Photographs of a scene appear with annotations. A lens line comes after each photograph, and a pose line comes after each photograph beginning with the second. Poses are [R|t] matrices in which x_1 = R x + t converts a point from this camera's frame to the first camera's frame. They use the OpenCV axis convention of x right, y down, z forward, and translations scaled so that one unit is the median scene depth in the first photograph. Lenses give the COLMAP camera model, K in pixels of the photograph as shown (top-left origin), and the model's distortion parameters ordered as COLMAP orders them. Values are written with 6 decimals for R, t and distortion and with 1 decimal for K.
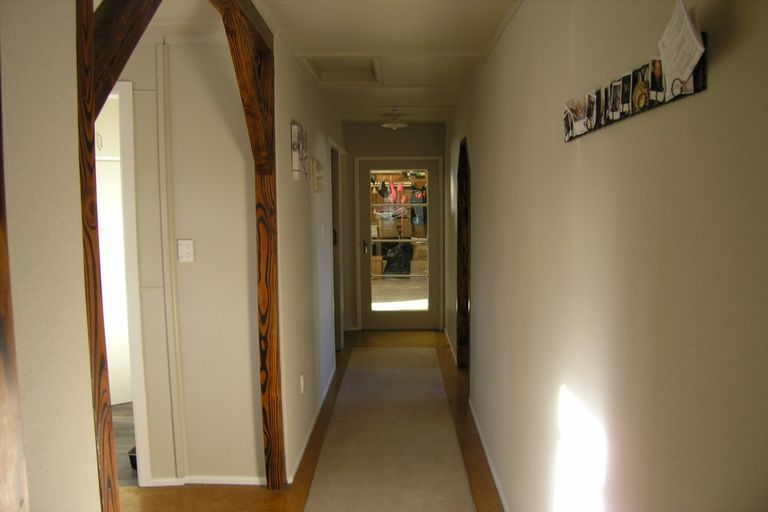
lens RADIAL K [[635.4, 0, 384.0], [0, 635.4, 256.0], [0, 0, 1]] dist [-0.050798, 0.001202]
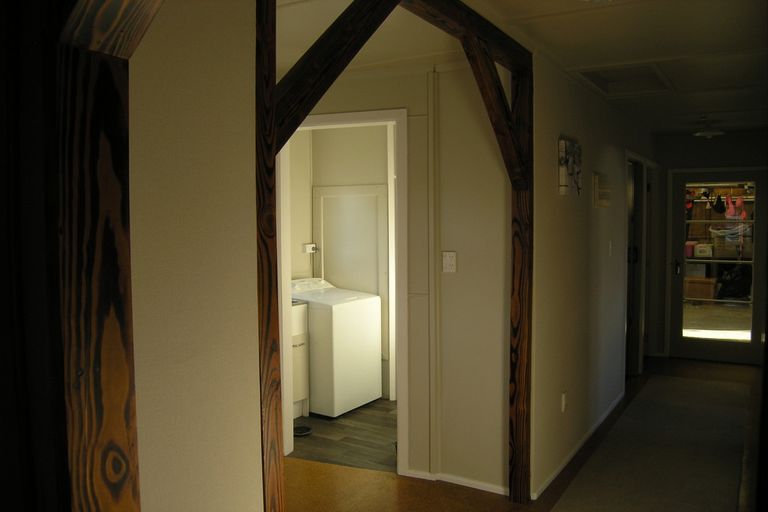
lens RADIAL K [[635.4, 0, 384.0], [0, 635.4, 256.0], [0, 0, 1]] dist [-0.050798, 0.001202]
pose [[0.874763, 0.031811, -0.483506, 0.109943], [-0.043414, 0.998975, -0.012819, -0.000161], [0.482603, 0.032204, 0.875247, 0.003778]]
